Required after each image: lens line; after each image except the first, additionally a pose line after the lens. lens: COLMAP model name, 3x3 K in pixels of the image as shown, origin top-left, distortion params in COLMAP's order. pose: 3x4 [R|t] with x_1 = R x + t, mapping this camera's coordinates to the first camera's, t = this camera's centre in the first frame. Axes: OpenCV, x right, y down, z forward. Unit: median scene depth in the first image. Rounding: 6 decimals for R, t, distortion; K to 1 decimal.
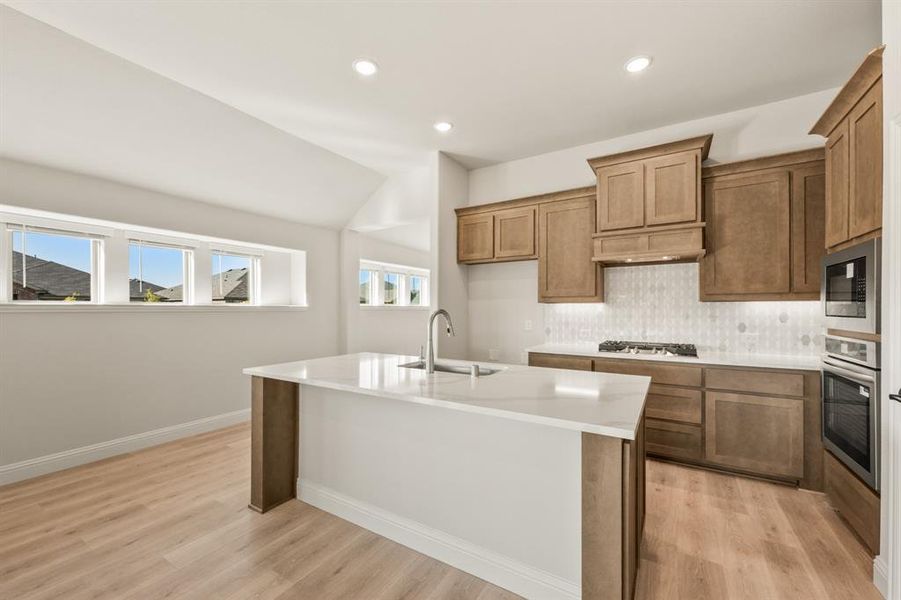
lens RADIAL K [[365.5, 0, 448.9], [0, 365.5, 304.9], [0, 0, 1]] dist [0.022017, 0.000047]
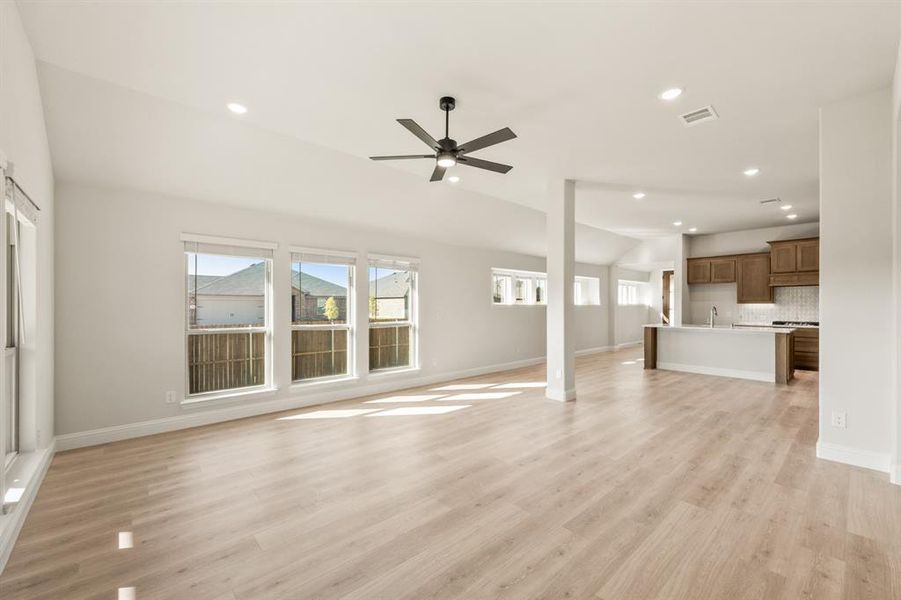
lens RADIAL K [[364.5, 0, 450.5], [0, 364.5, 300.0], [0, 0, 1]] dist [-0.001698, -0.000040]
pose [[0.959335, -0.001581, -0.282264, -0.775704], [-0.000627, 0.999970, -0.007734, -0.008110], [0.282268, 0.007596, 0.959305, -1.541981]]
